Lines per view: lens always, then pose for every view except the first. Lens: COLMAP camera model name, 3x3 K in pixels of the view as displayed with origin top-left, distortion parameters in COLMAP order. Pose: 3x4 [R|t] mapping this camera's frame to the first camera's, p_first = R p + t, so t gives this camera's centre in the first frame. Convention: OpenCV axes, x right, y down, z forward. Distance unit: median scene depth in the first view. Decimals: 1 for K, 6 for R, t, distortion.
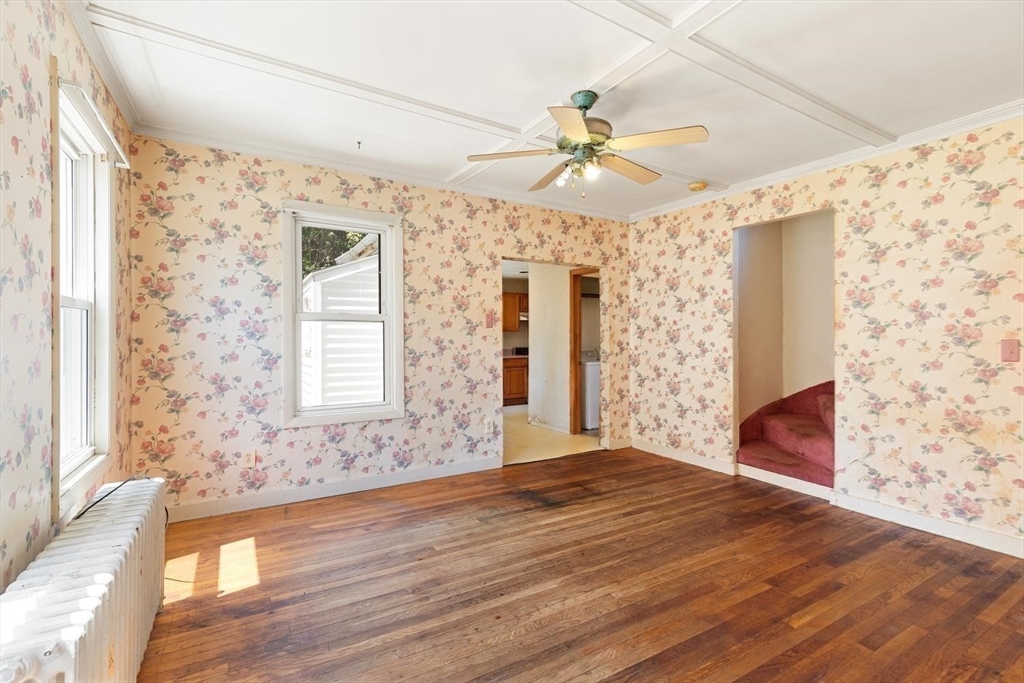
lens RADIAL K [[461.6, 0, 509.0], [0, 461.6, 334.5], [0, 0, 1]] dist [0.004640, 0.000074]
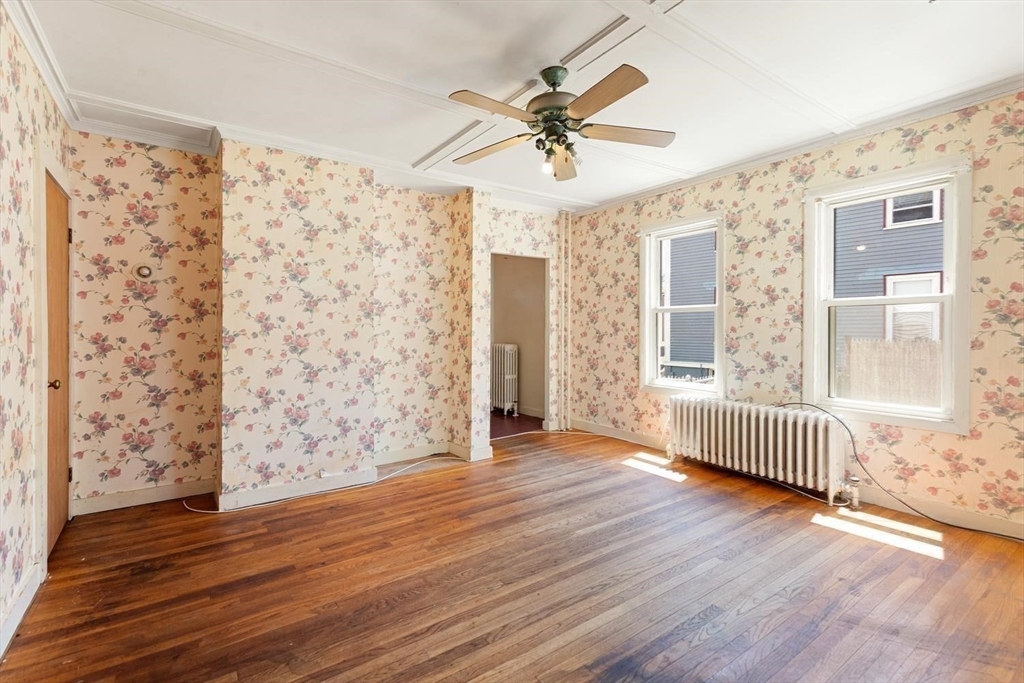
lens RADIAL K [[461.6, 0, 509.0], [0, 461.6, 334.5], [0, 0, 1]] dist [0.004640, 0.000074]
pose [[-0.997019, 0.001754, -0.077133, 0.249593], [0.001402, 0.999988, 0.004611, 0.018295], [0.077140, 0.004489, -0.997010, 1.477887]]
